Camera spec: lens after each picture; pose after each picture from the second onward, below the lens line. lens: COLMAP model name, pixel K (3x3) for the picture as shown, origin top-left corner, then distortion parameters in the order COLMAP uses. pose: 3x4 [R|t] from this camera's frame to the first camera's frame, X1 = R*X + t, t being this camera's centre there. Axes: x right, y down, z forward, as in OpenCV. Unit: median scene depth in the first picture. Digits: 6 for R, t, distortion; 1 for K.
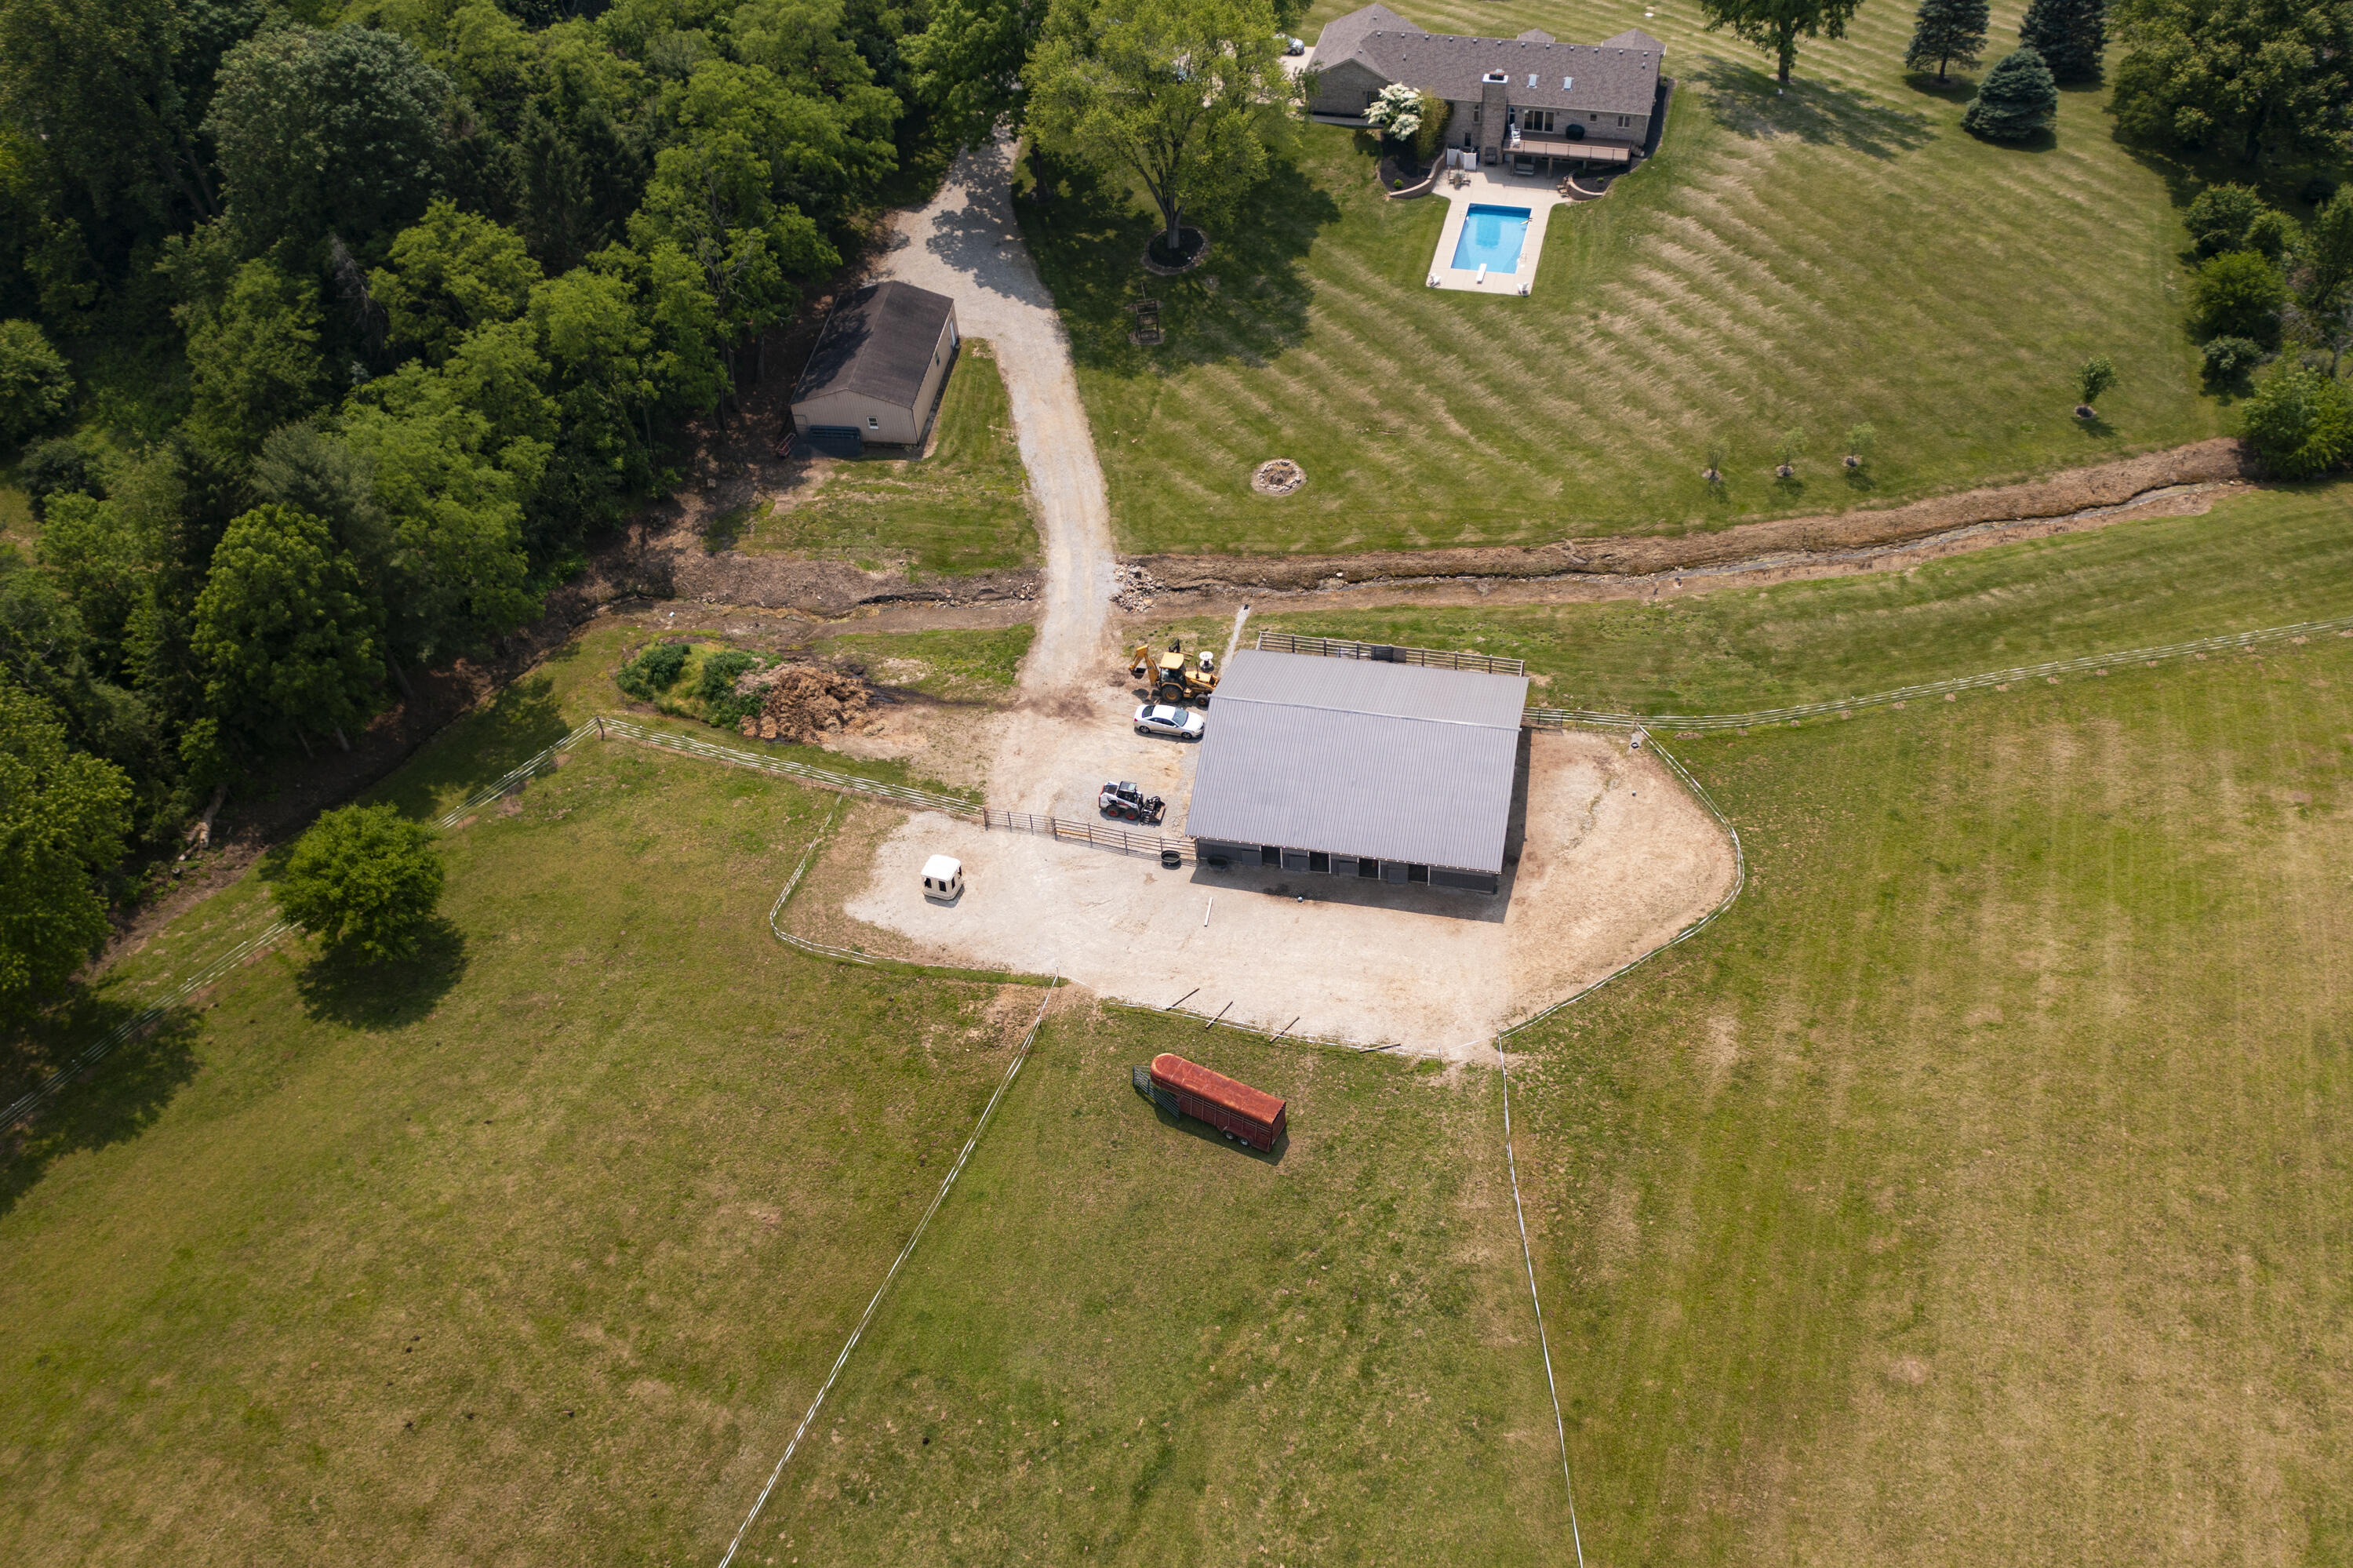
lens RADIAL K [[2046.7, 0, 1297.5], [0, 2046.7, 837.6], [0, 0, 1]] dist [-0.000353, 0.011343]
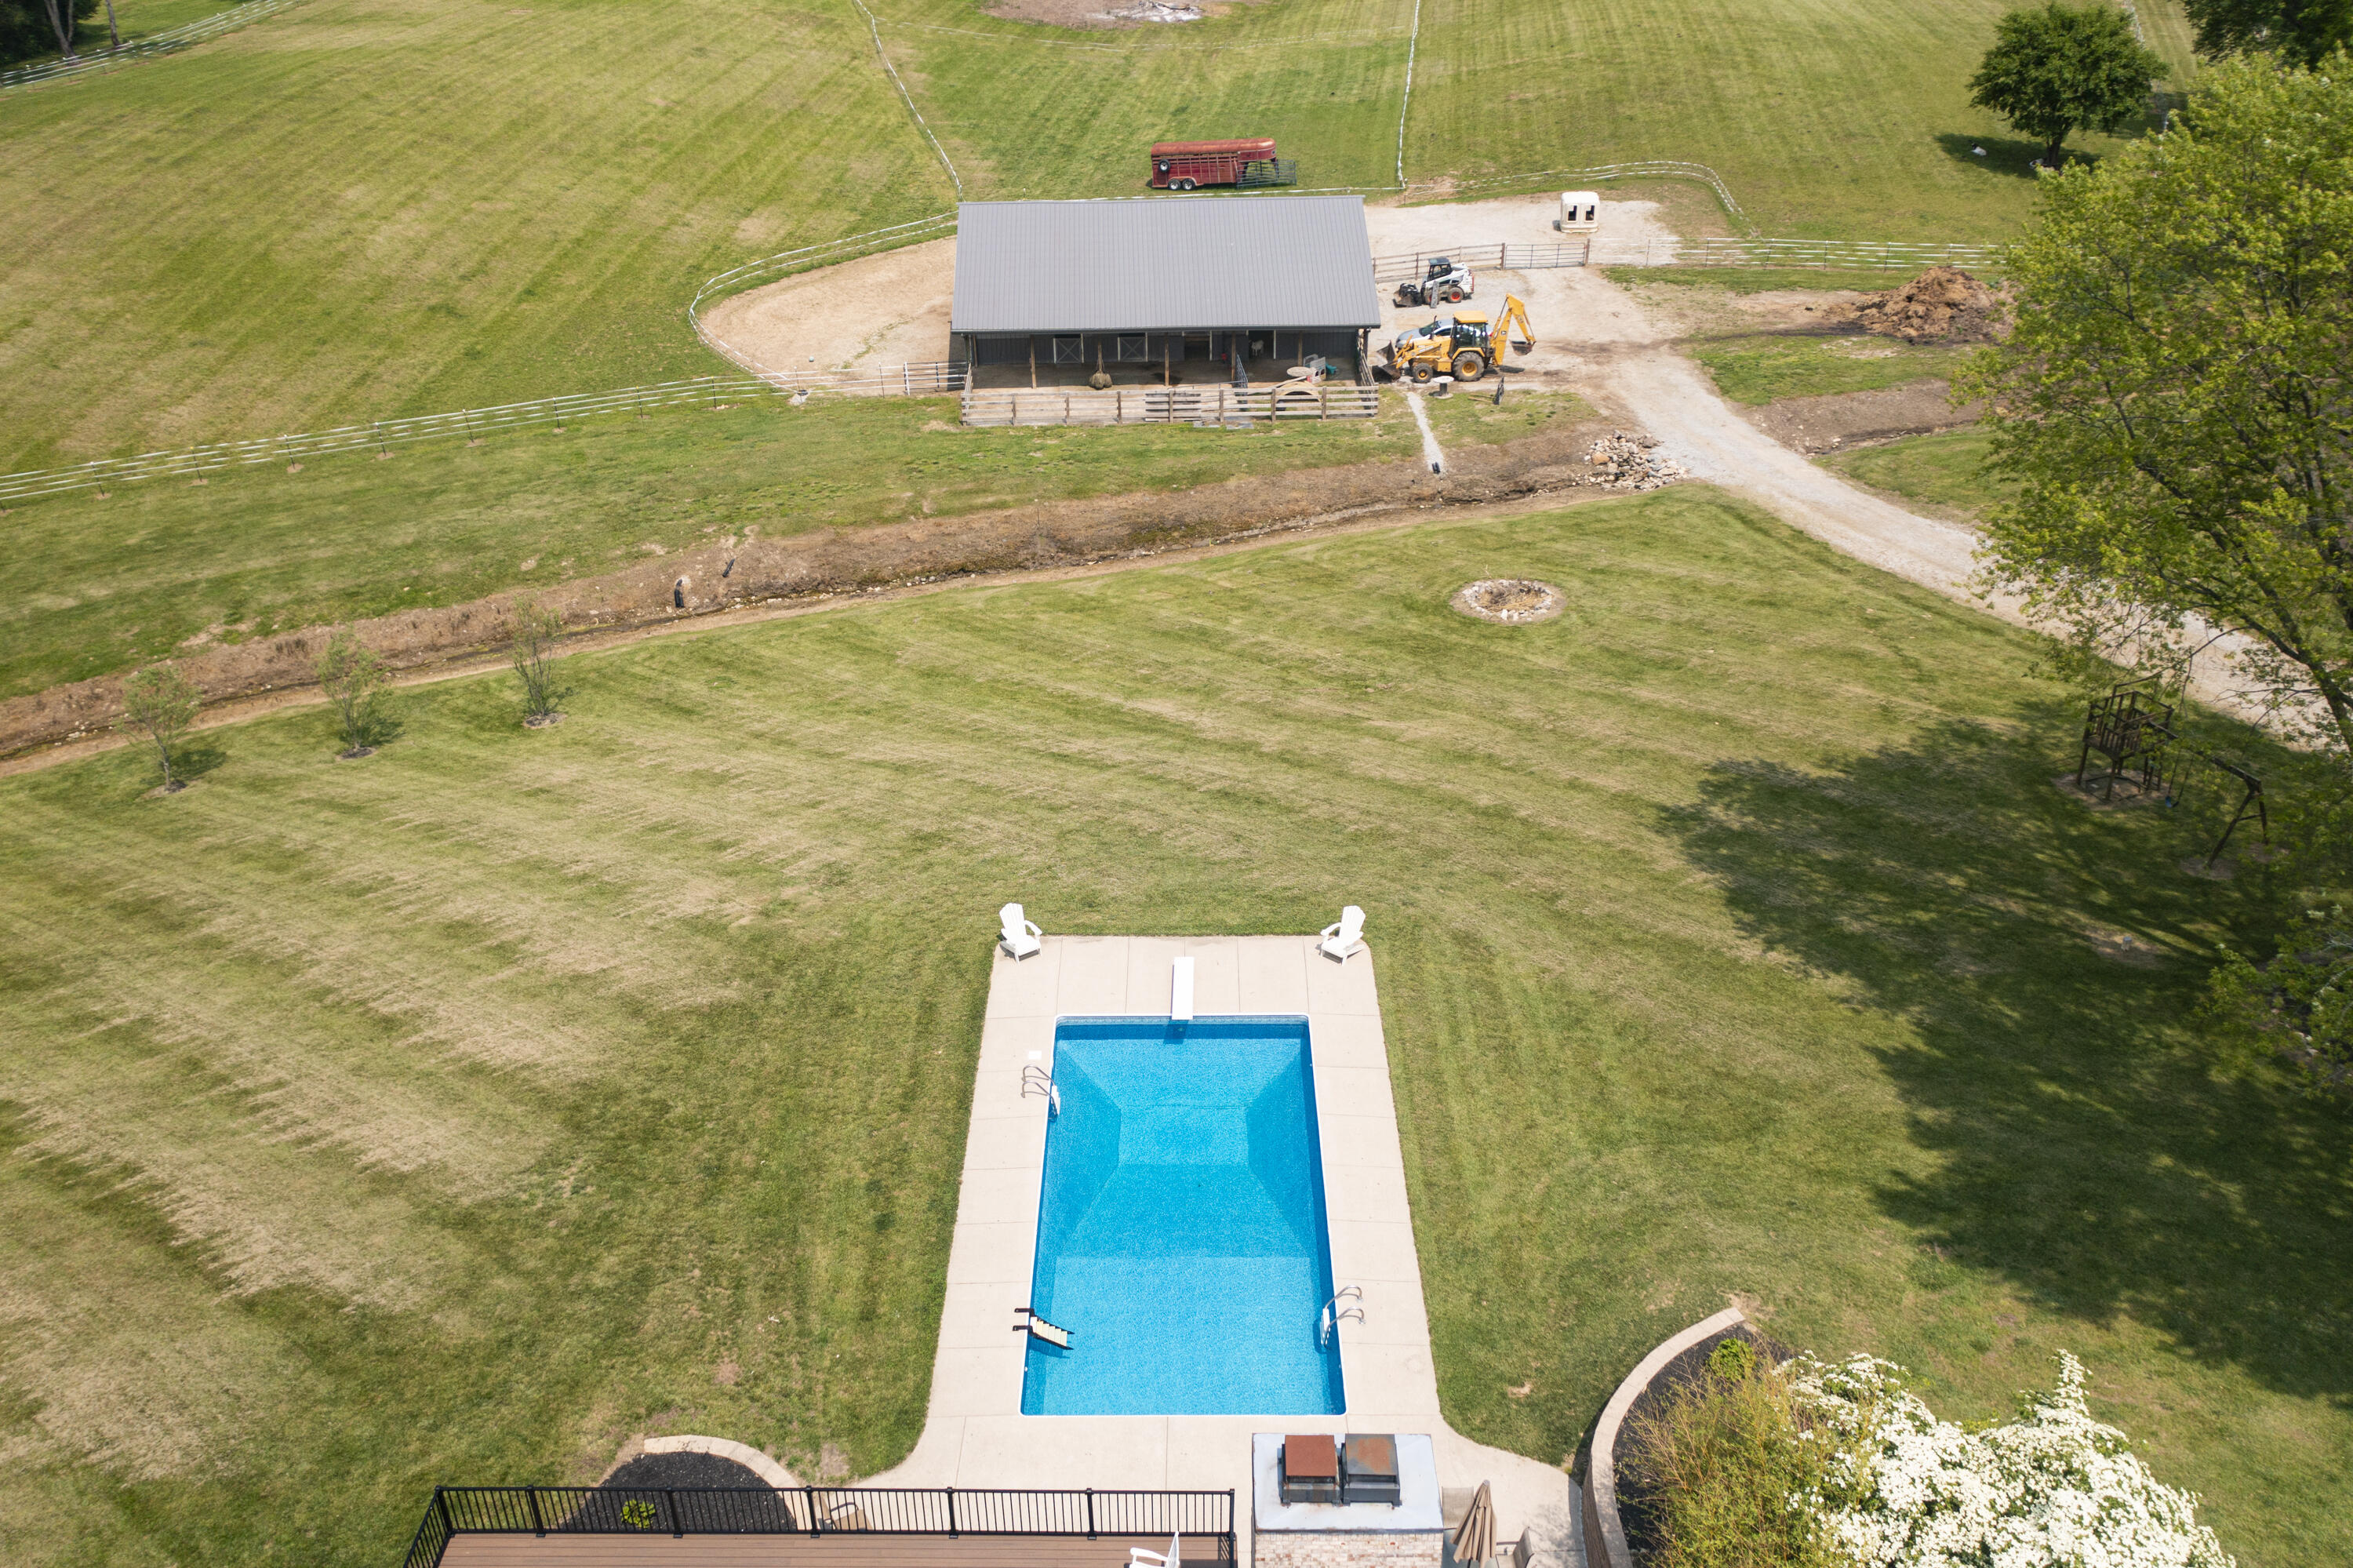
lens RADIAL K [[1872.5, 0, 1174.5], [0, 1872.5, 775.7], [0, 0, 1]] dist [-0.001318, 0.012023]
pose [[-0.978599, 0.131782, -0.158043, 0.130210], [-0.121444, 0.250153, 0.960560, -0.534257], [0.166119, 0.959196, -0.228796, 1.062987]]
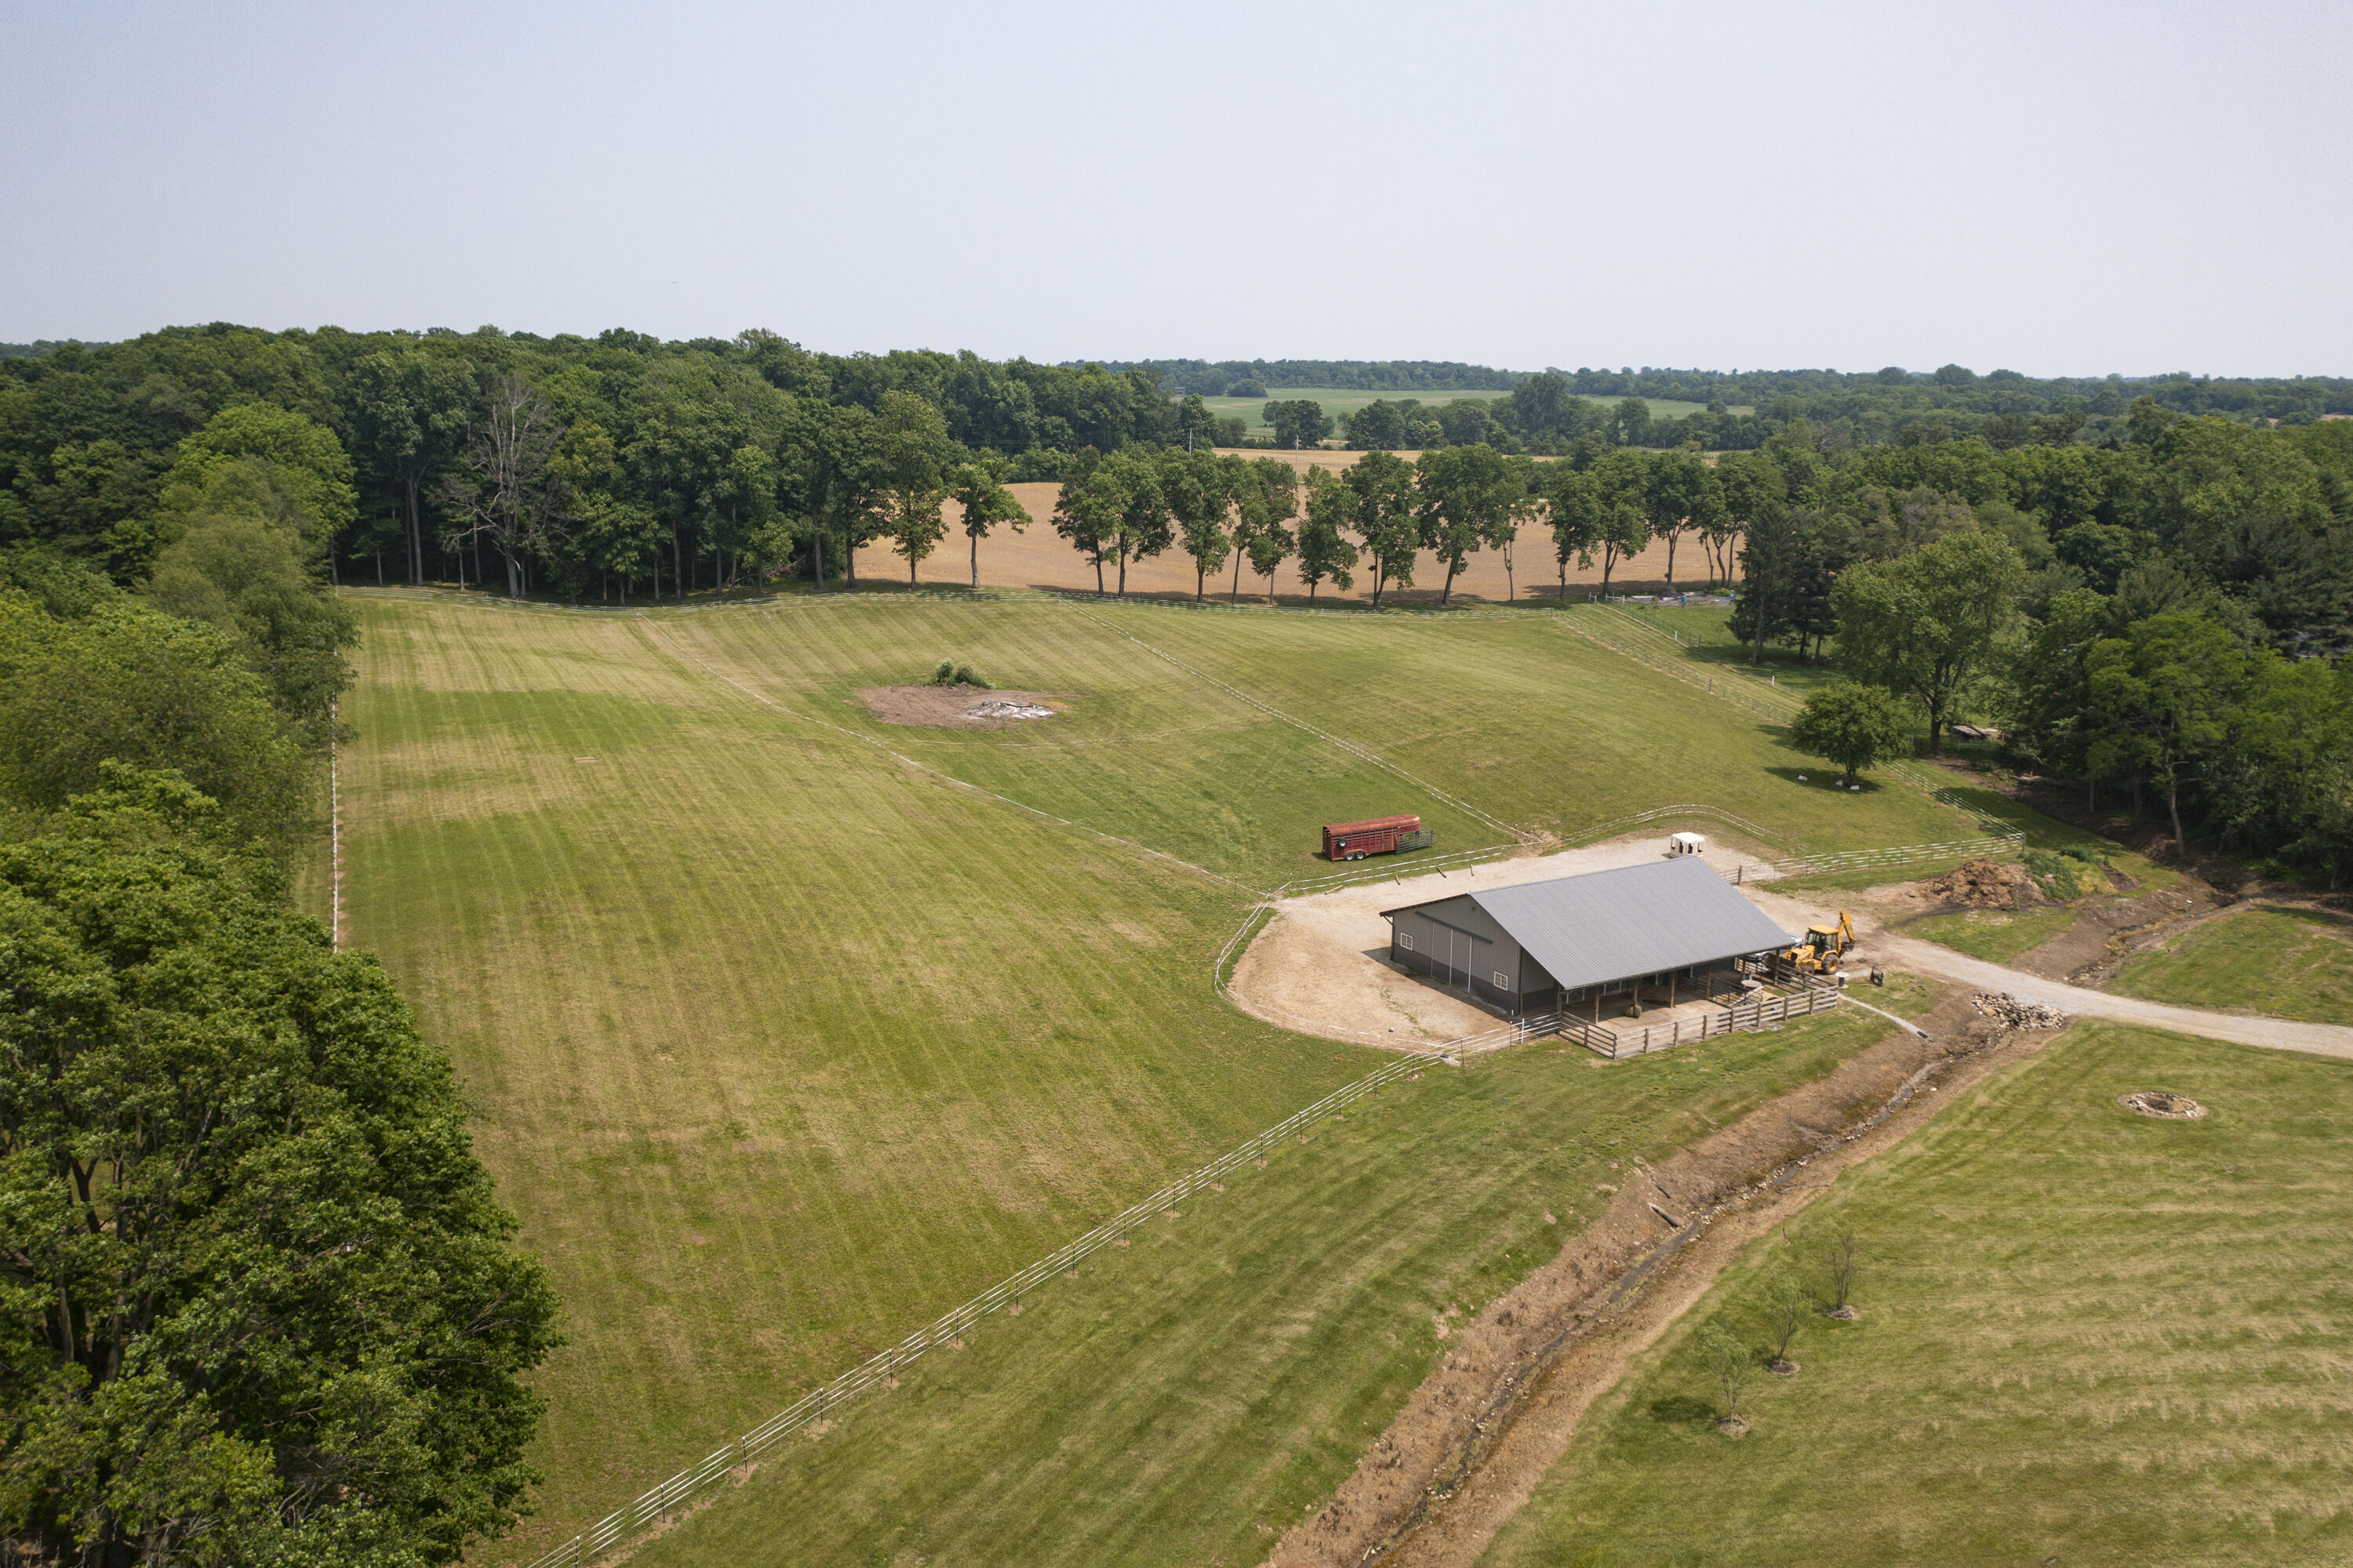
lens RADIAL K [[1872.5, 0, 1174.5], [0, 1872.5, 775.7], [0, 0, 1]] dist [-0.001318, 0.012023]
pose [[-0.753049, 0.153854, -0.639723, 0.609353], [-0.468331, 0.557584, 0.685395, -0.495145], [0.462151, 0.815738, -0.347834, 0.922877]]
